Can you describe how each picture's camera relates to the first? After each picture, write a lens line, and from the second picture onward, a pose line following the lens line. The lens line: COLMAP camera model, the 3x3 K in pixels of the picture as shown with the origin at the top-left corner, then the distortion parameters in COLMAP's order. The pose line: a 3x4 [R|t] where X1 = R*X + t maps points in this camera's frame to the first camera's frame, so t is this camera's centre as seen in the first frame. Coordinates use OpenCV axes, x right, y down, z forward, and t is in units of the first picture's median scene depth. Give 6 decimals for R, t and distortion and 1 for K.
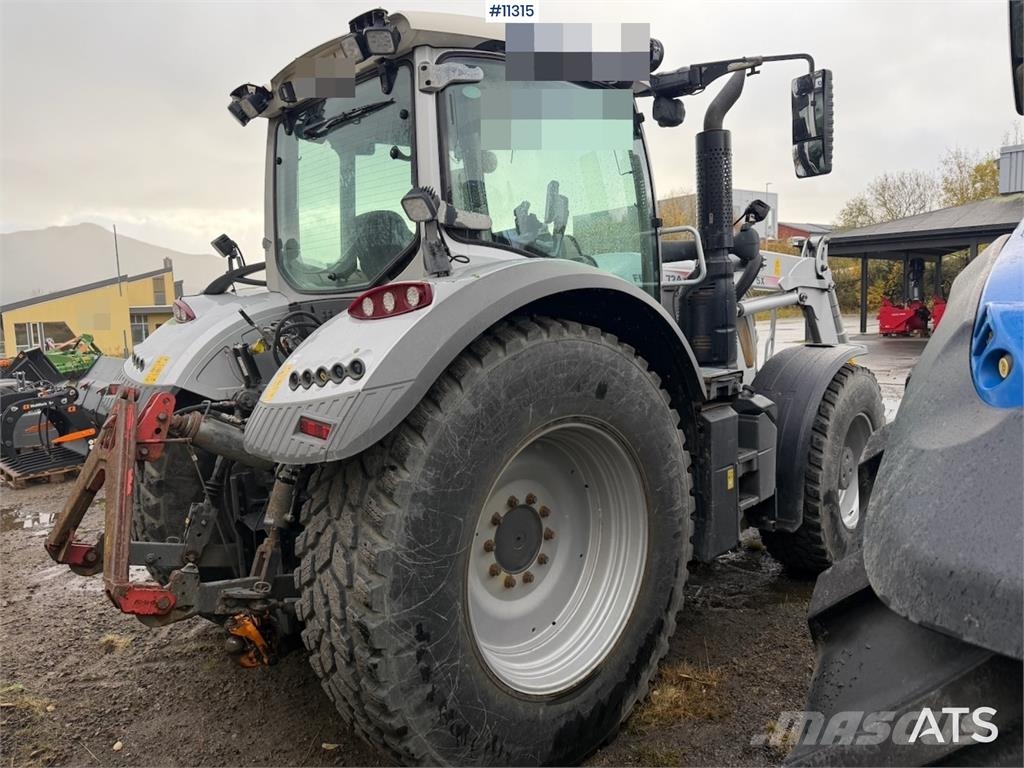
lens RADIAL K [[716.4, 0, 511.2], [0, 716.4, 370.6], [0, 0, 1]] dist [0.132821, -0.239211]
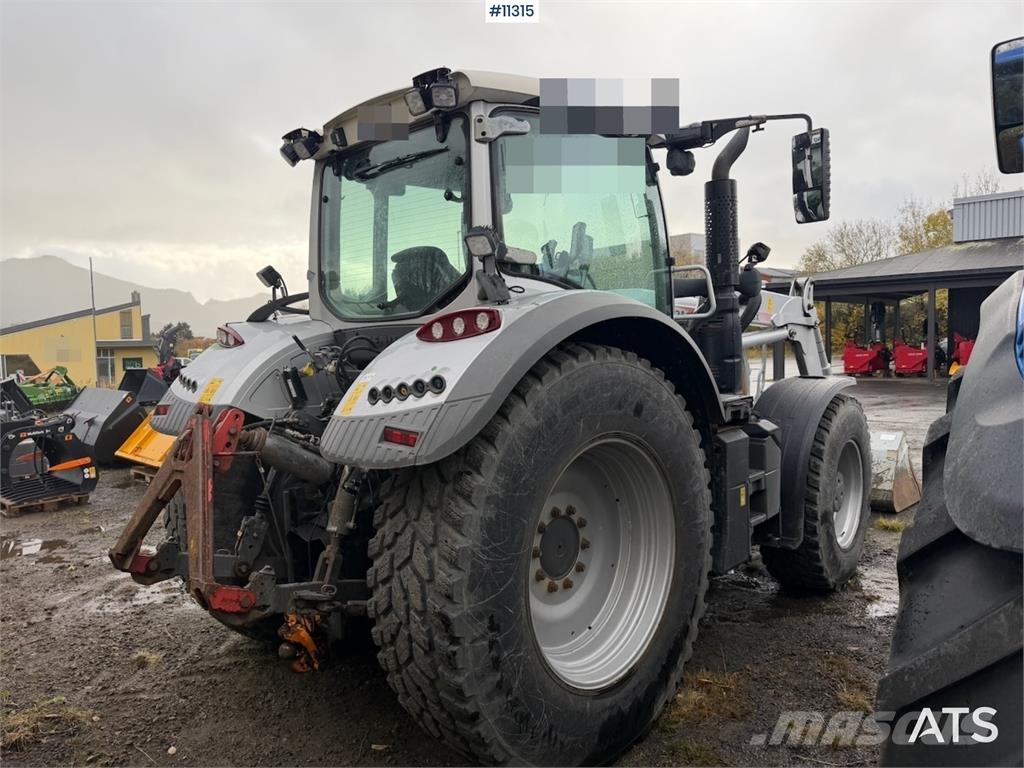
lens RADIAL K [[716.4, 0, 511.2], [0, 716.4, 370.6], [0, 0, 1]] dist [0.132821, -0.239211]
pose [[0.998916, 0.009979, 0.045459, -0.134554], [-0.007553, 0.998554, -0.053229, 0.031582], [-0.045924, 0.052828, 0.997547, -0.108046]]
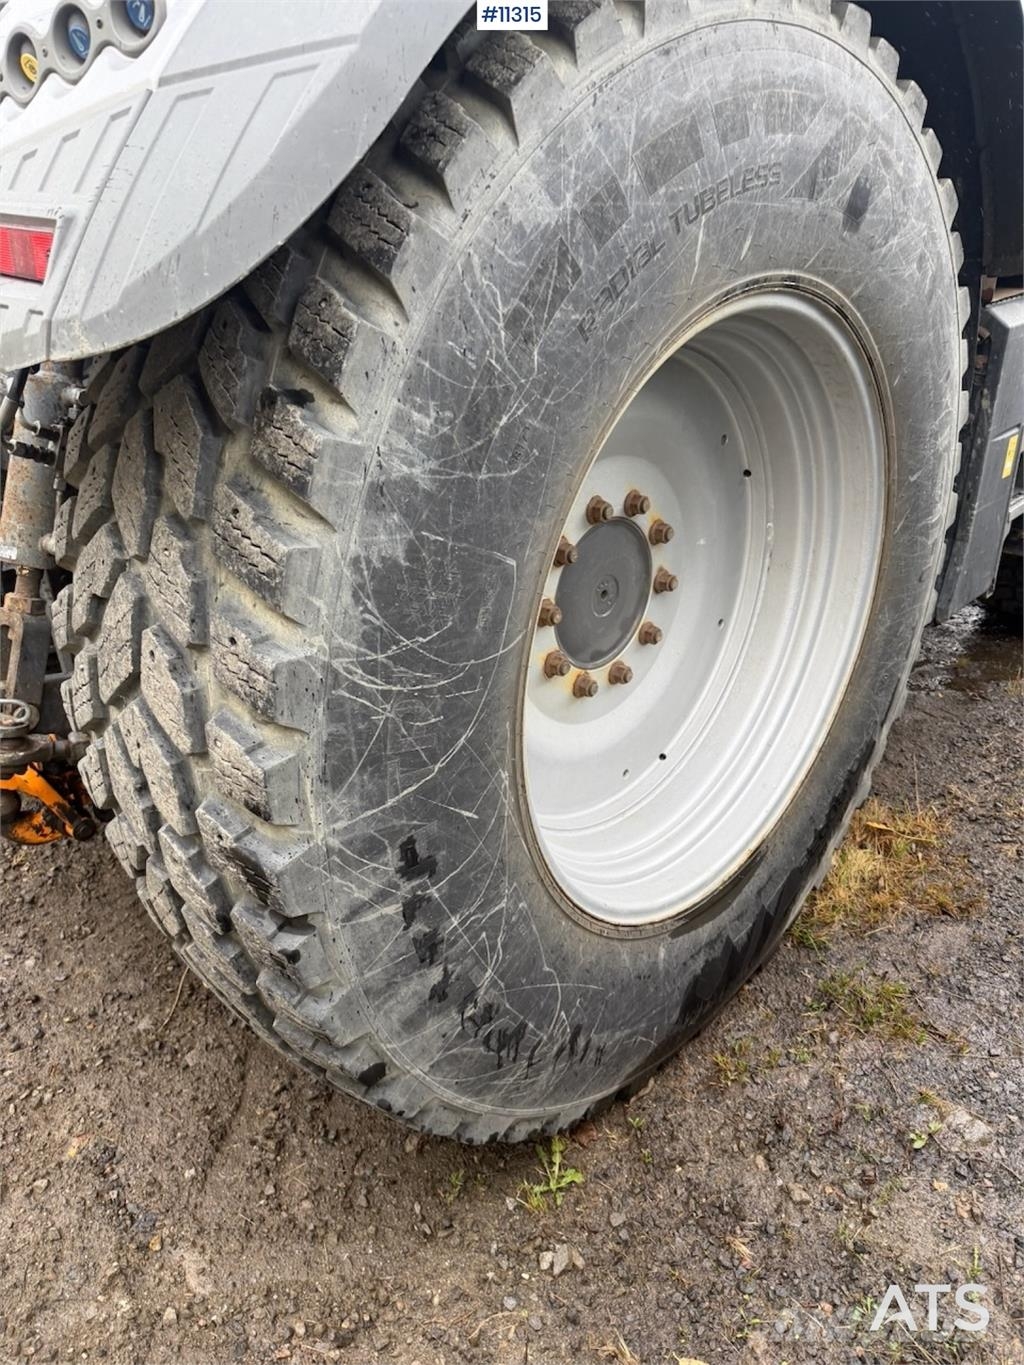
lens RADIAL K [[954.9, 0, 512.0], [0, 954.9, 682.5], [0, 0, 1]] dist [0.132821, -0.239211]
pose [[0.999101, -0.010187, 0.041147, -0.083054], [-0.004890, 0.936515, 0.350594, 0.093025], [-0.042107, -0.350480, 0.935623, 0.511977]]
